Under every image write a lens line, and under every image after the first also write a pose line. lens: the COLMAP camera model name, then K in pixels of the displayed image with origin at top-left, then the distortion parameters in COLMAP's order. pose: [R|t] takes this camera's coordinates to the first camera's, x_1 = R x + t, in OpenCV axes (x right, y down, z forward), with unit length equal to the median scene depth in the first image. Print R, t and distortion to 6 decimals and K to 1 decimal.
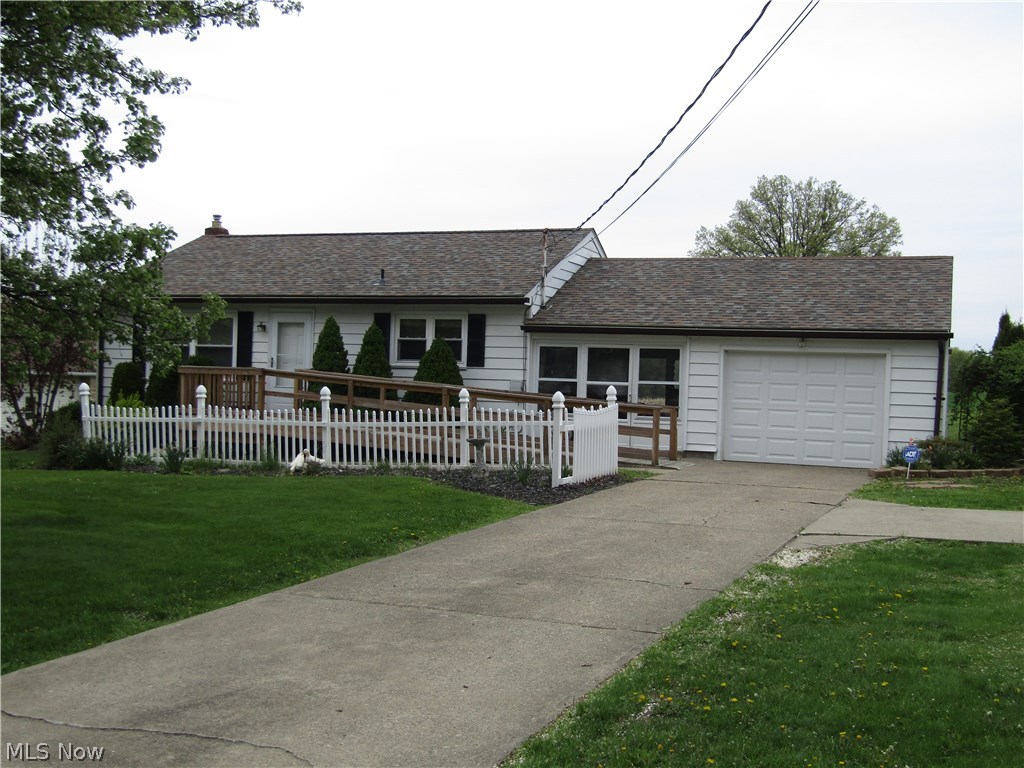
lens RADIAL K [[1220.5, 0, 517.6], [0, 1220.5, 380.3], [0, 0, 1]] dist [-0.060623, 0.000000]
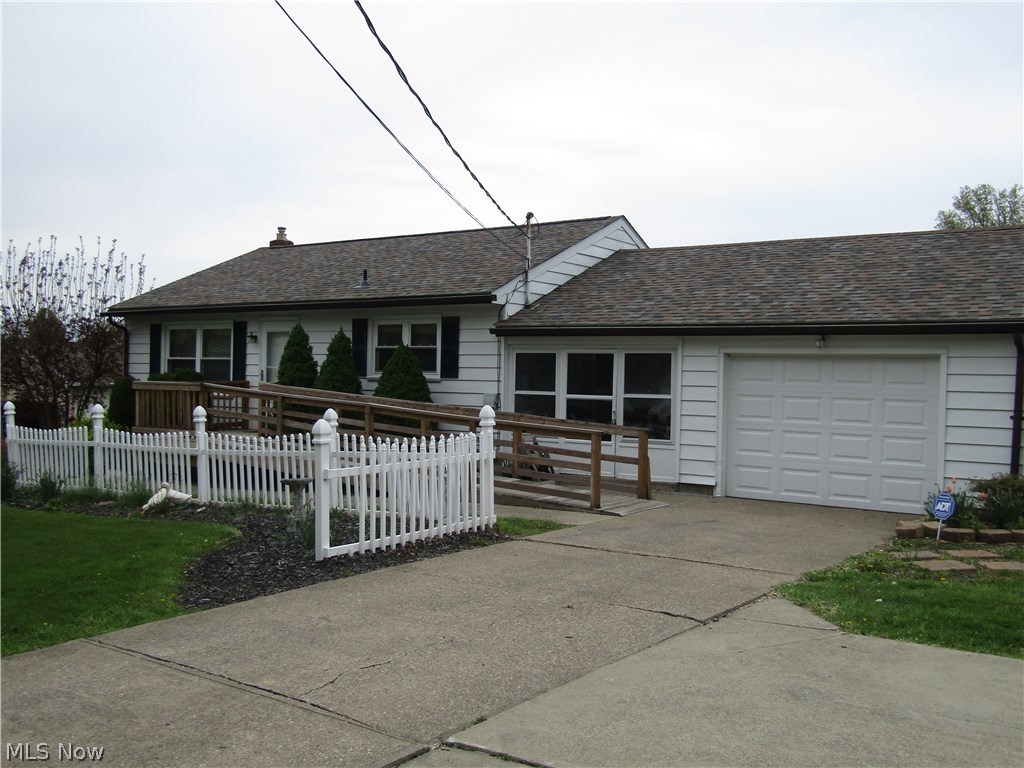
lens RADIAL K [[1009.4, 0, 509.9], [0, 1009.4, 388.1], [0, 0, 1]] dist [-0.024671, 0.000000]
pose [[0.967605, -0.009171, -0.252304, 0.189221], [0.010135, 0.999945, 0.002521, -0.005619], [0.252267, -0.004996, 0.967645, 0.331994]]
